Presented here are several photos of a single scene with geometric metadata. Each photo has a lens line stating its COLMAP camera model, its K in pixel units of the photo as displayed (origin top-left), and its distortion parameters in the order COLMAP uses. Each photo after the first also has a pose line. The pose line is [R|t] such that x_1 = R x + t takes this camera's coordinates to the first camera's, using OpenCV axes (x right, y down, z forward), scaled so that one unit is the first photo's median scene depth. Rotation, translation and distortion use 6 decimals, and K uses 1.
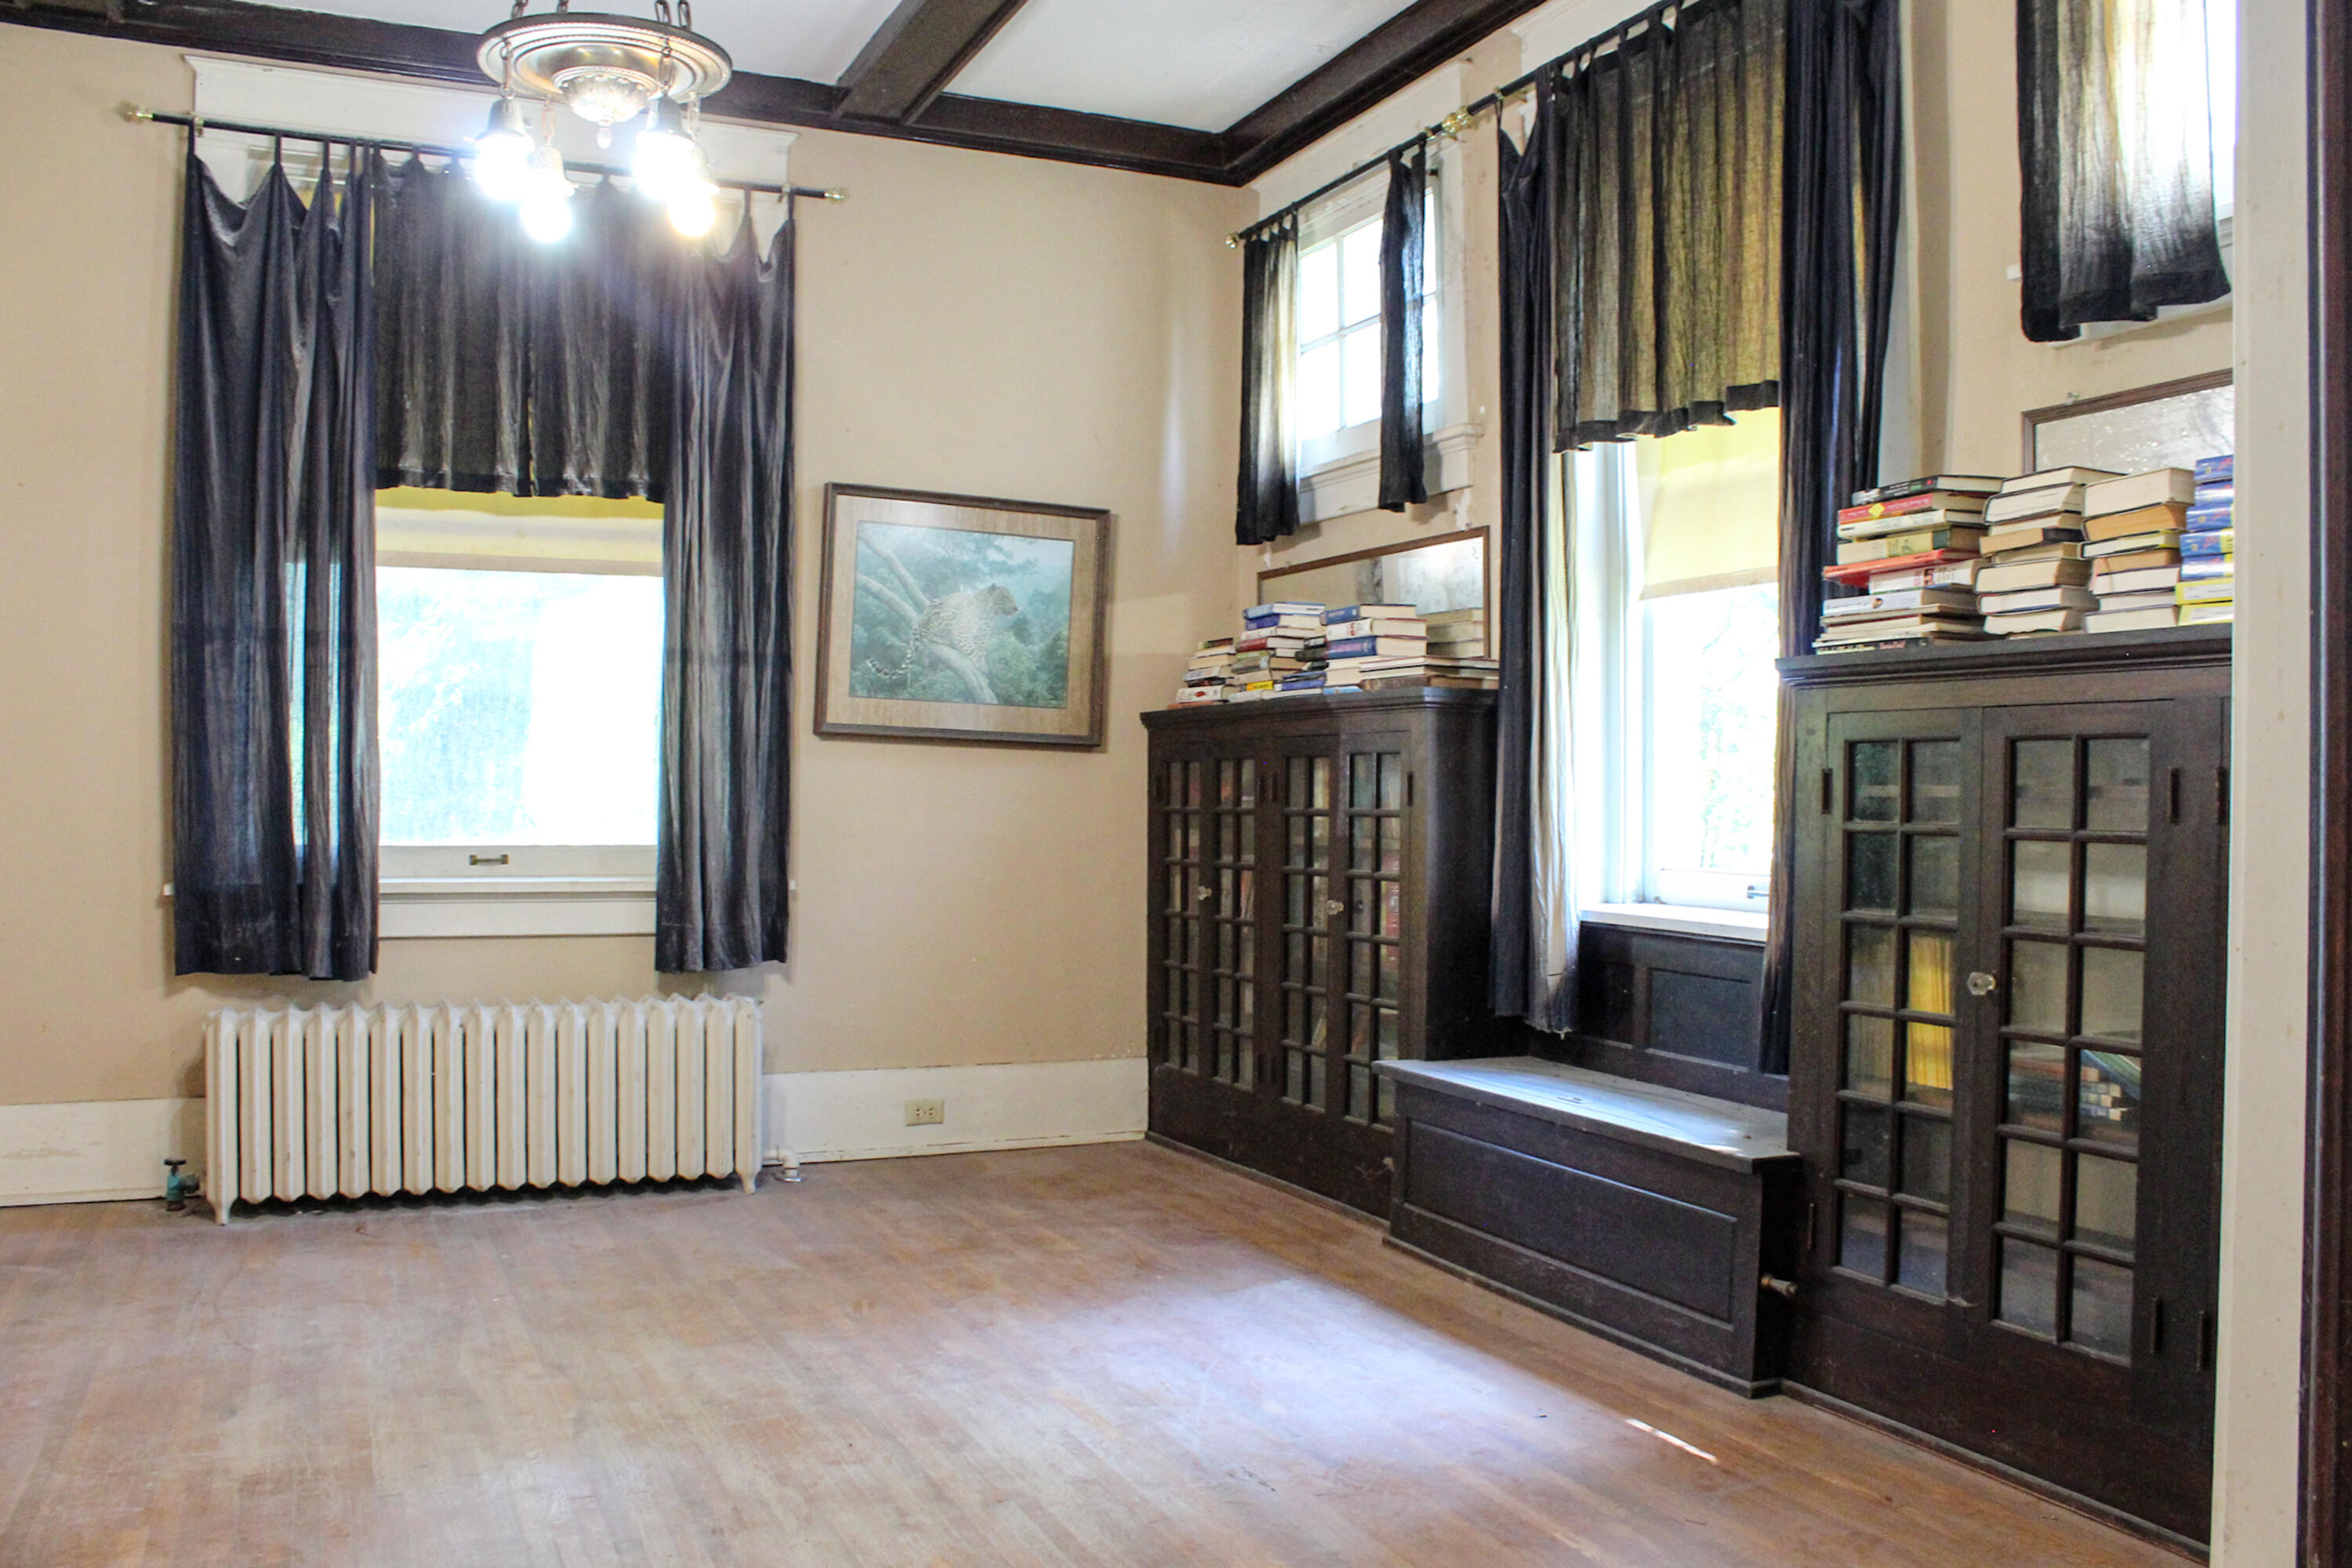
lens RADIAL K [[1959.7, 0, 1175.0], [0, 1959.7, 794.0], [0, 0, 1]] dist [-0.116759, 0.066314]
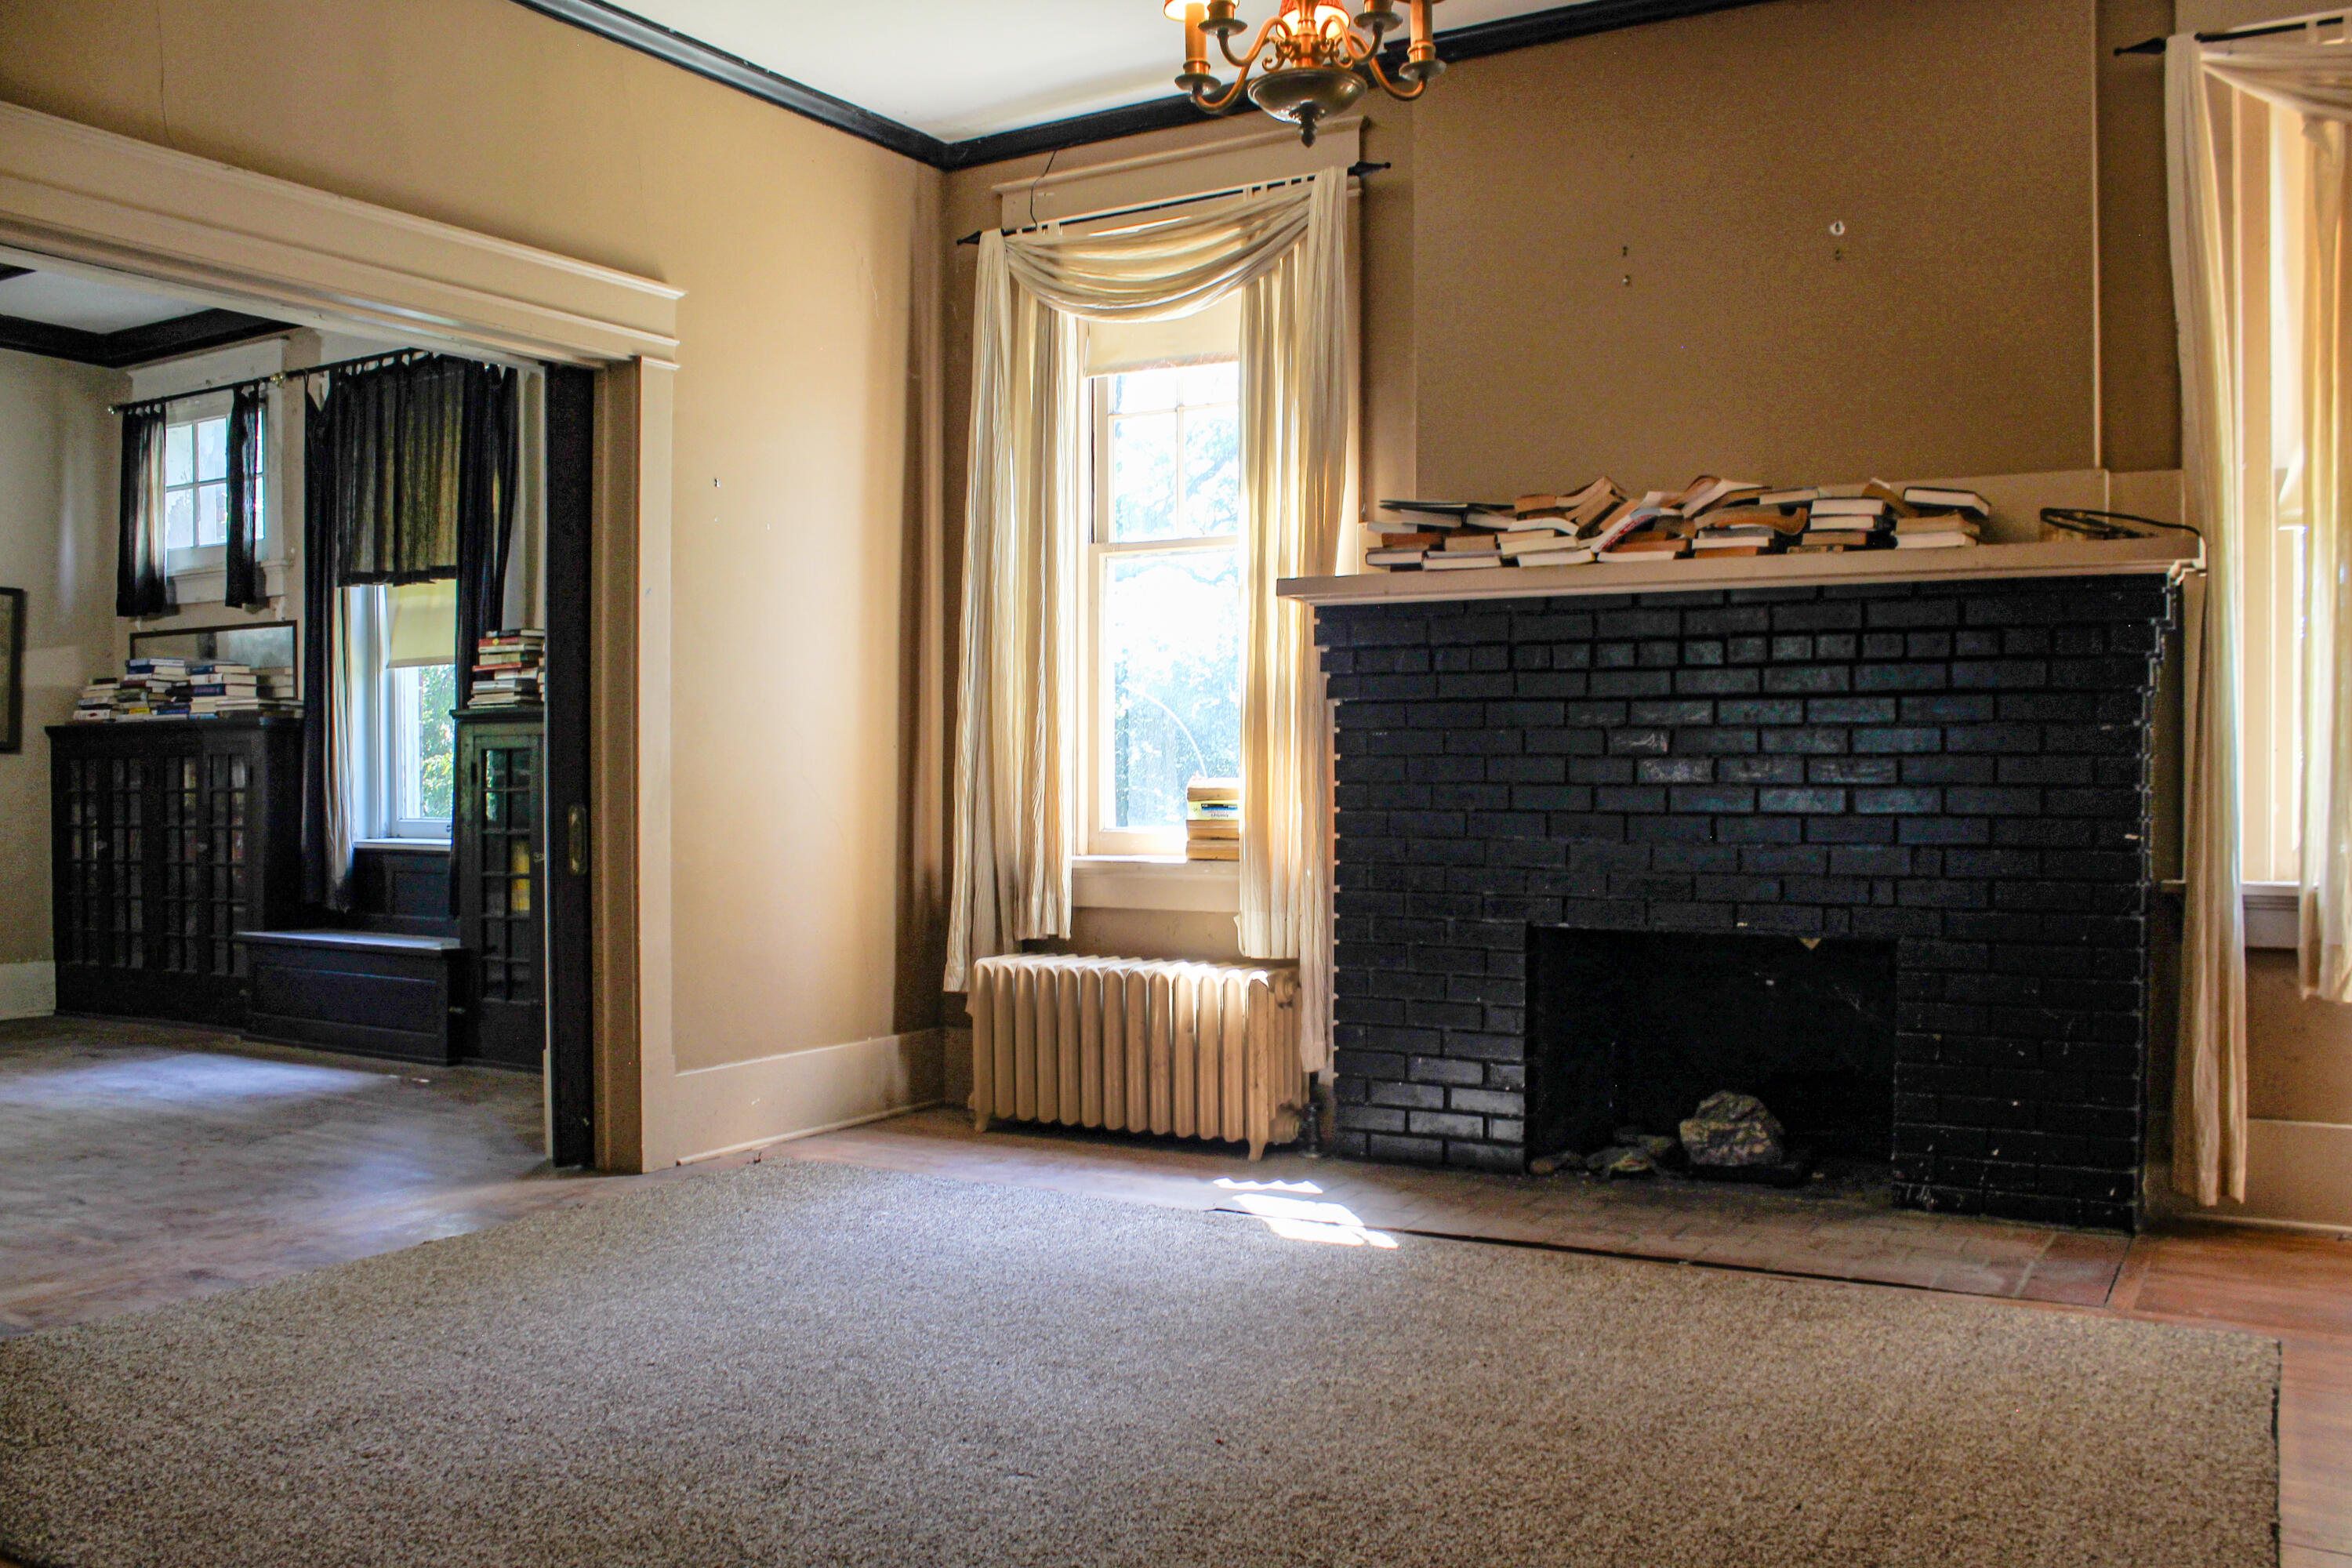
lens RADIAL K [[1959.7, 0, 1195.2], [0, 1959.7, 790.7], [0, 0, 1]] dist [-0.116759, 0.066314]
pose [[0.817130, -0.010272, 0.576363, -0.162322], [0.009893, 0.999944, 0.003795, 0.012158], [-0.576369, 0.002601, 0.817185, -0.813151]]
